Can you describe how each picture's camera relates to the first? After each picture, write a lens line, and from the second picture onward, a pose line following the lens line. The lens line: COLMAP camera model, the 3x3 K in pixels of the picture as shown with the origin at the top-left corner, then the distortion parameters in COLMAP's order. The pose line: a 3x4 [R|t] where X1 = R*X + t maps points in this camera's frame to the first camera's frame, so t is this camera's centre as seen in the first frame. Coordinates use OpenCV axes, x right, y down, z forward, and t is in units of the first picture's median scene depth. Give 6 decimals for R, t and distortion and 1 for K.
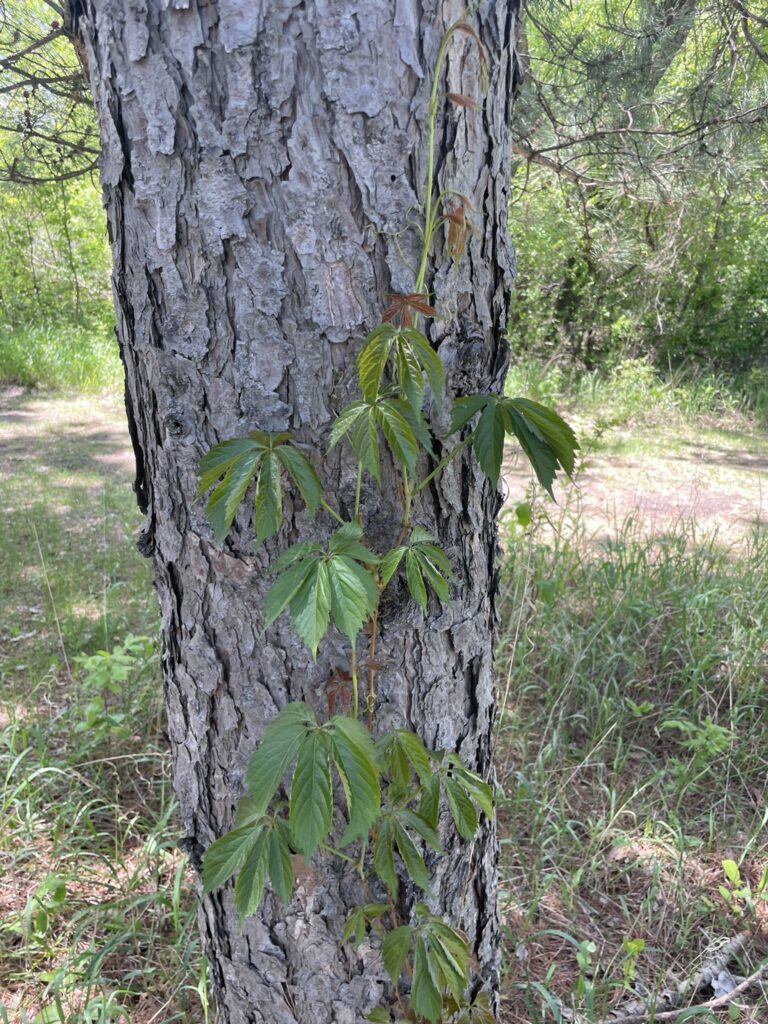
lens RADIAL K [[772.3, 0, 400.6], [0, 772.3, 512.6], [0, 0, 1]] dist [0.089743, -0.159131]
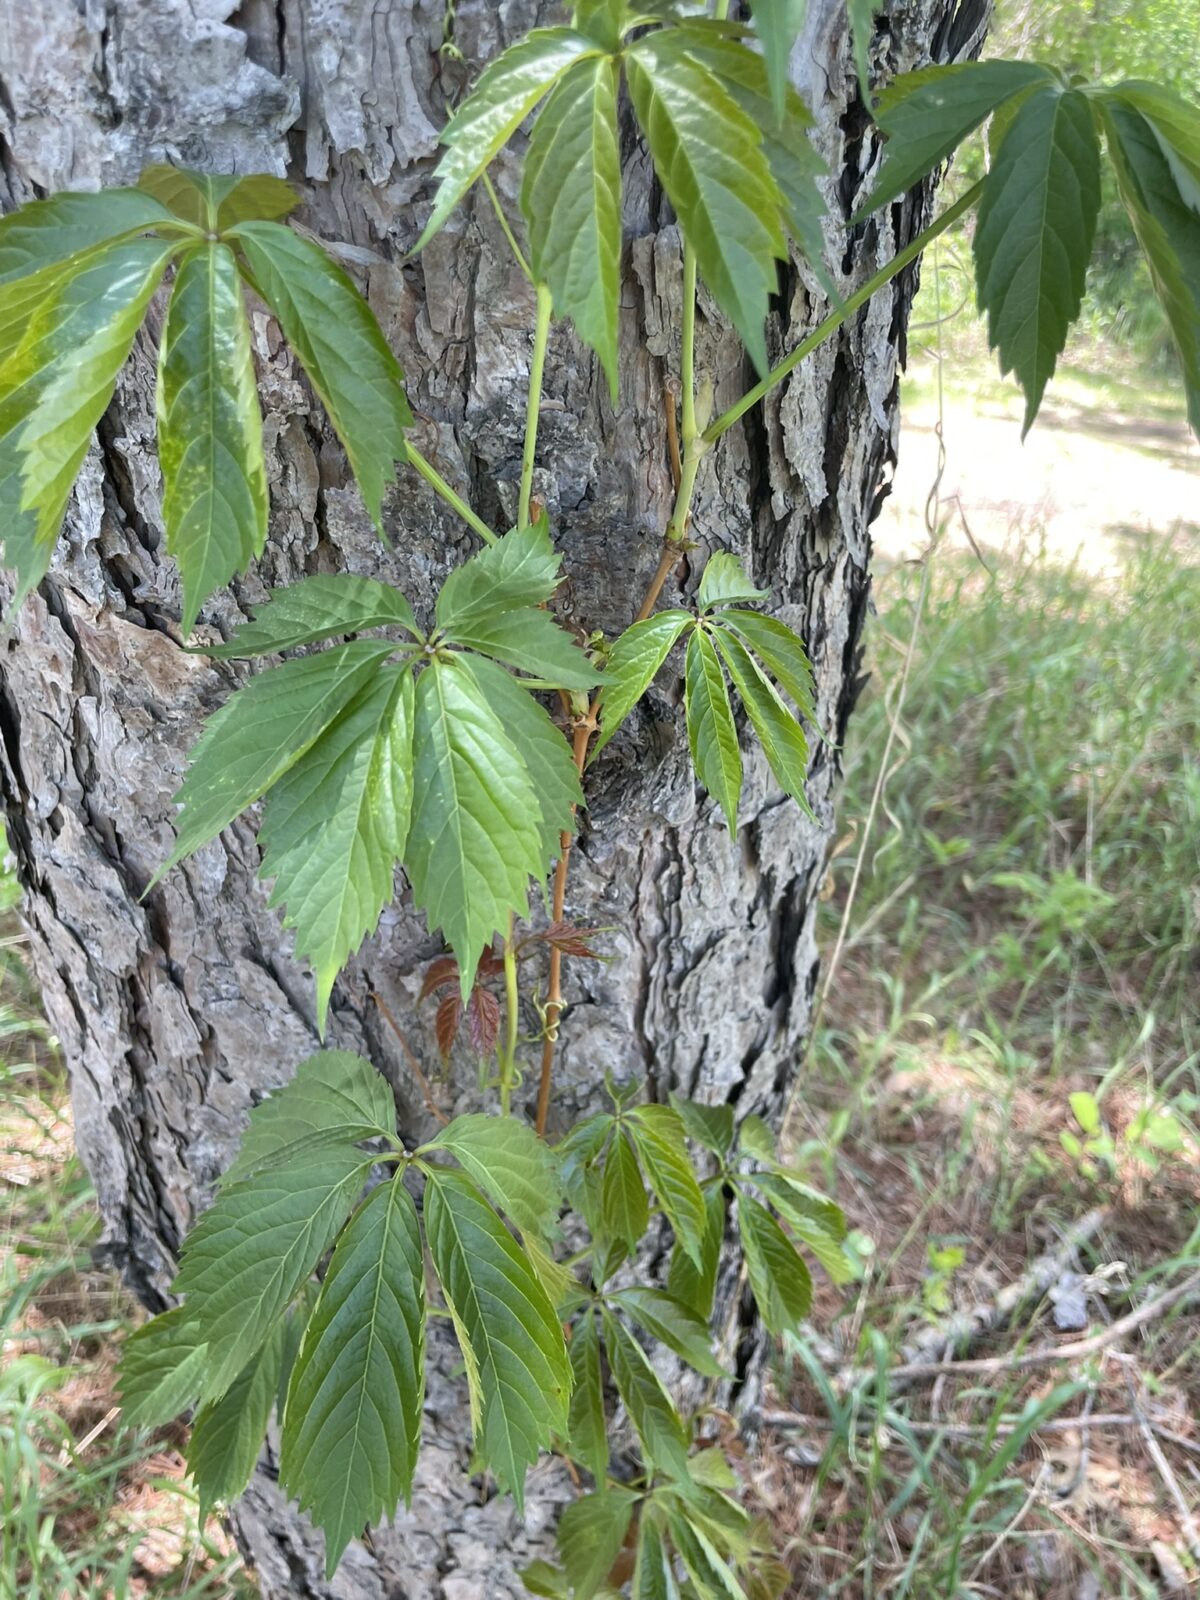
lens RADIAL K [[1206.8, 0, 625.9], [0, 1206.8, 800.9], [0, 0, 1]] dist [0.089743, -0.159131]
pose [[0.996725, 0.006083, 0.080631, -0.047862], [-0.025154, 0.971015, 0.237693, 0.001761], [-0.076848, -0.238942, 0.967988, 0.428247]]
